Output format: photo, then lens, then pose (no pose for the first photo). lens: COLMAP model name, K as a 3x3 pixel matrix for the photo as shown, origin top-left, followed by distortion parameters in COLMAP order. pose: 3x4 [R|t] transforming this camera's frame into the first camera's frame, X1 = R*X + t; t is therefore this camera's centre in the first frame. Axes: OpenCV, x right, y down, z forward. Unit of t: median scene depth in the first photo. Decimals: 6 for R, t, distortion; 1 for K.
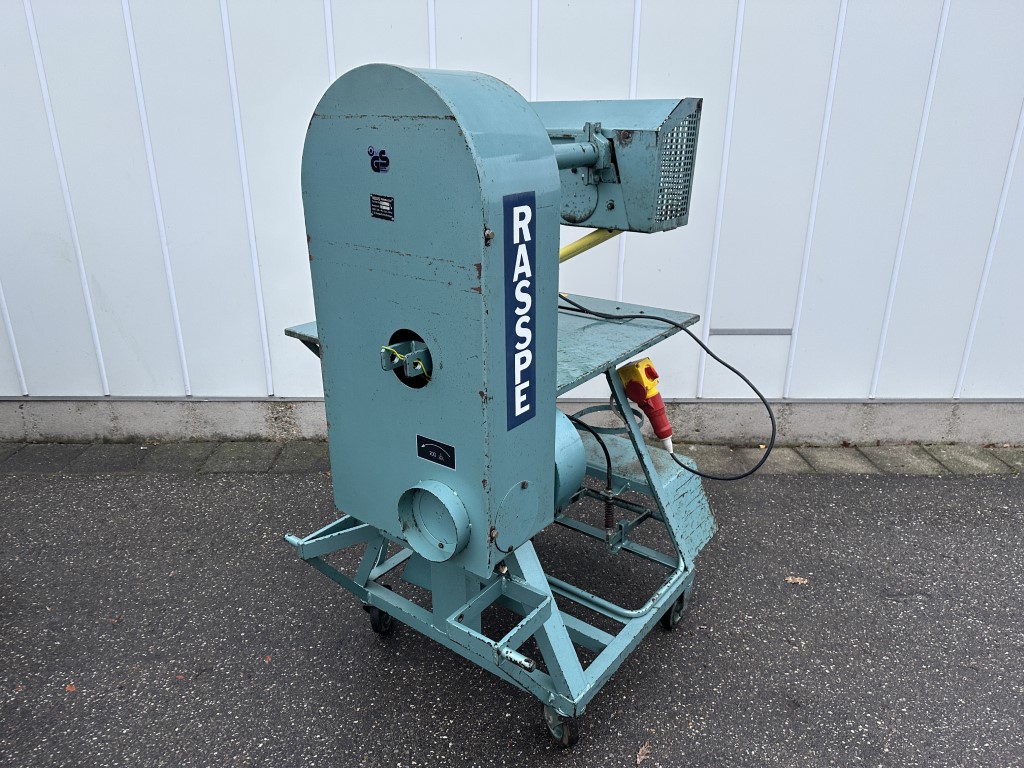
lens RADIAL K [[732.7, 0, 512.0], [0, 732.7, 384.0], [0, 0, 1]] dist [0.082080, -0.115137]
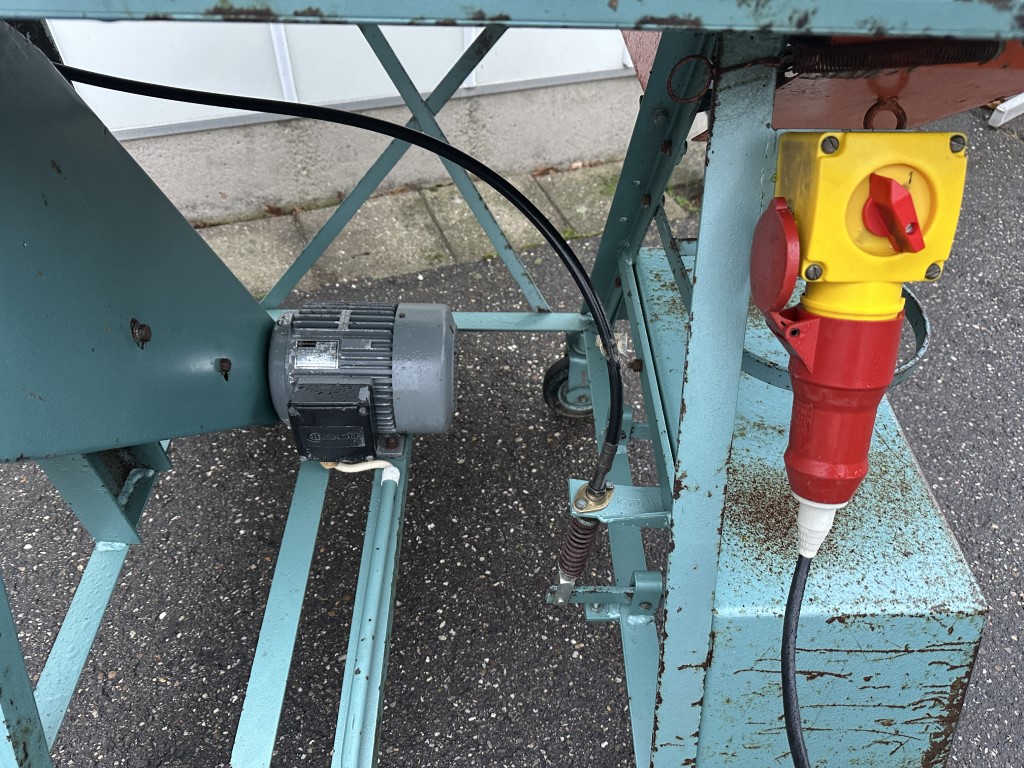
lens RADIAL K [[727.0, 0, 512.0], [0, 727.0, 384.0], [0, 0, 1]] dist [0.102888, -0.106437]
pose [[0.943307, -0.219117, 0.249320, 0.465274], [0.079392, 0.878282, 0.471505, -0.036021], [-0.322288, -0.424980, 0.845886, 0.503583]]
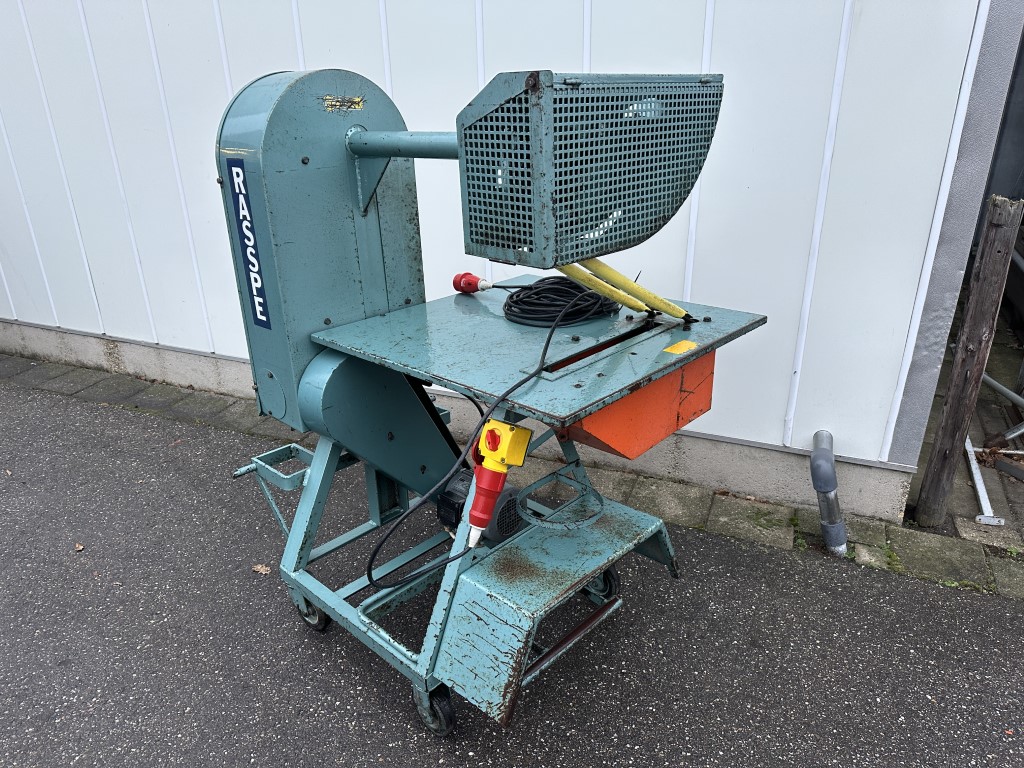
lens RADIAL K [[727.0, 0, 512.0], [0, 727.0, 384.0], [0, 0, 1]] dist [0.102888, -0.106437]
pose [[0.904463, 0.137656, -0.403730, 0.763173], [-0.117987, 0.990304, 0.073332, -0.069888], [0.409910, -0.018690, 0.911934, 0.173877]]
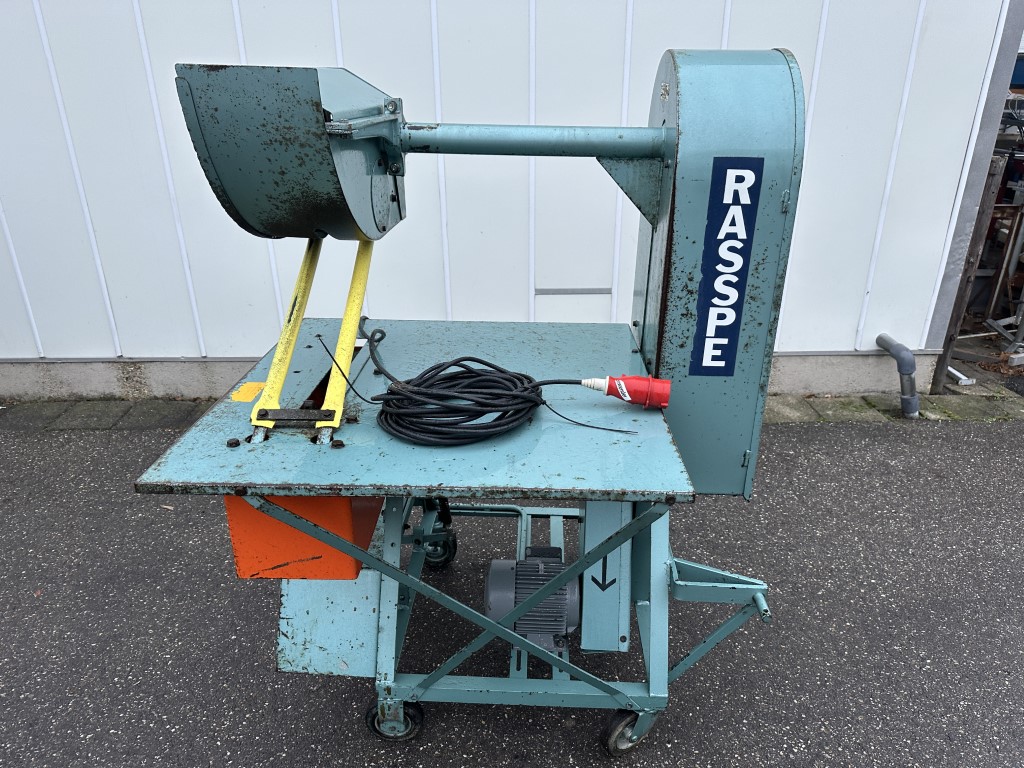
lens RADIAL K [[727.0, 0, 512.0], [0, 727.0, 384.0], [0, 0, 1]] dist [0.102888, -0.106437]
pose [[0.999921, -0.011506, -0.004990, 0.231262], [0.011729, 0.998821, 0.047113, 0.011593], [0.004442, -0.047168, 0.998877, -0.048802]]
